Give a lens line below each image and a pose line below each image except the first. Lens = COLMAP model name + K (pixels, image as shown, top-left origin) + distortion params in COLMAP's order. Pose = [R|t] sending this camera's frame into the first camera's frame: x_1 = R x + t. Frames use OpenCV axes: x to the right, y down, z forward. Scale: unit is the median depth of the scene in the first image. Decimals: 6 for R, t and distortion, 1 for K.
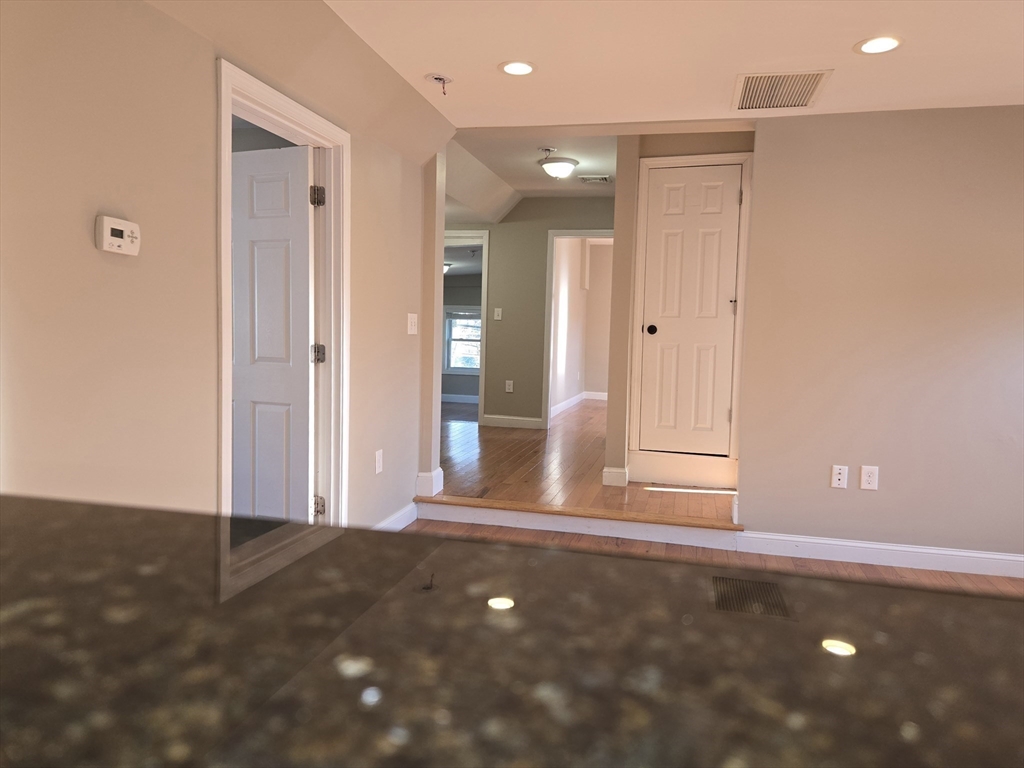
lens RADIAL K [[696.2, 0, 512.6], [0, 696.2, 379.4], [0, 0, 1]] dist [0.080536, -0.067117]
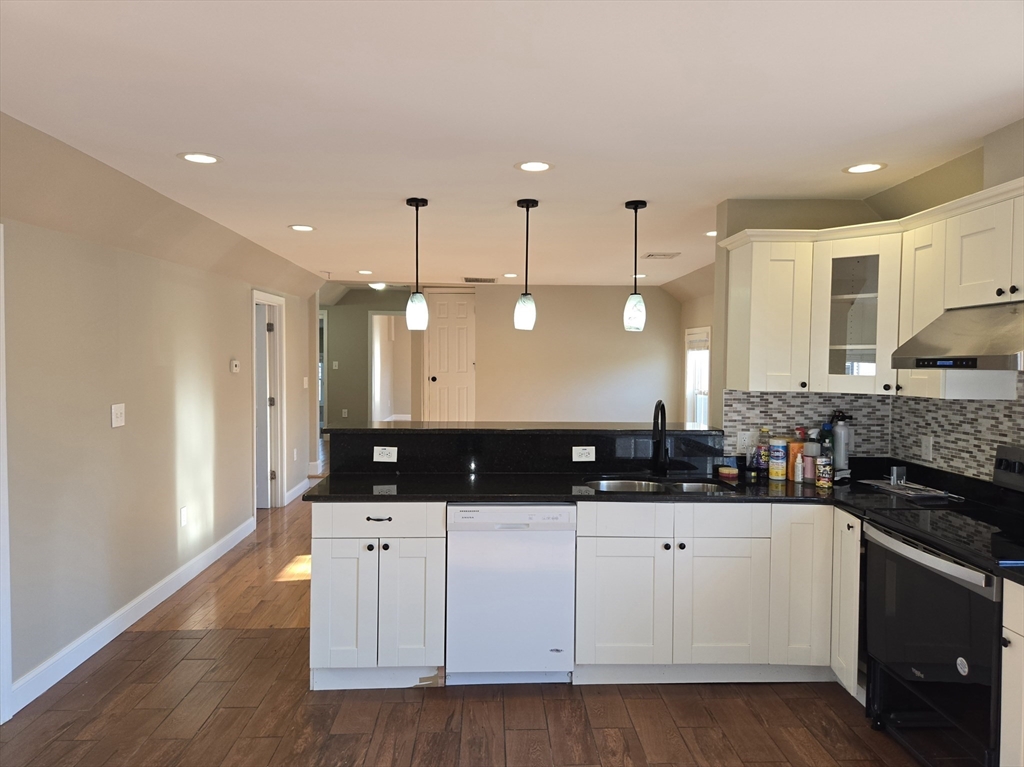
lens RADIAL K [[696.2, 0, 512.6], [0, 696.2, 378.9], [0, 0, 1]] dist [0.080536, -0.067117]
pose [[0.959654, -0.029020, 0.279683, -0.136672], [0.038072, 0.998911, -0.026985, -0.016834], [-0.278595, 0.036544, 0.959713, -0.972924]]
